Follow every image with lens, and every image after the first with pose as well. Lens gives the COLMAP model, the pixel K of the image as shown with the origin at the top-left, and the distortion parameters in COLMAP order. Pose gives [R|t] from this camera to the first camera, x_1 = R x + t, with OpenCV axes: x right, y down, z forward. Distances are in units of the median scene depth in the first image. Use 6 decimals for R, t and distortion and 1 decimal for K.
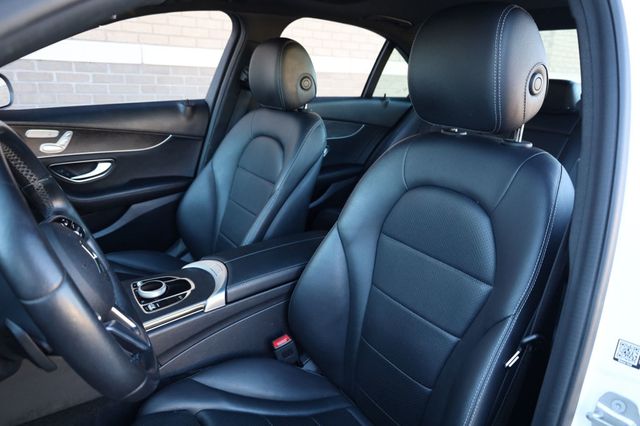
lens RADIAL K [[439.6, 0, 320.0], [0, 439.6, 213.0], [0, 0, 1]] dist [-0.007799, -0.001315]
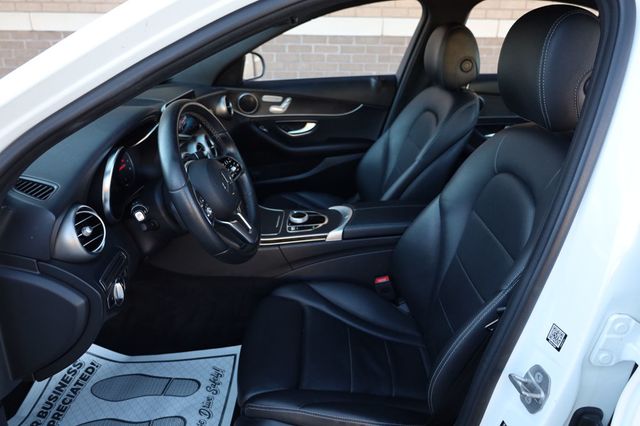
lens RADIAL K [[439.6, 0, 320.0], [0, 439.6, 213.0], [0, 0, 1]] dist [-0.007799, -0.001315]
pose [[0.833248, 0.189825, -0.519292, 0.274905], [-0.146226, 0.981433, 0.124127, -0.017815], [0.533213, -0.027495, 0.845534, -0.108693]]
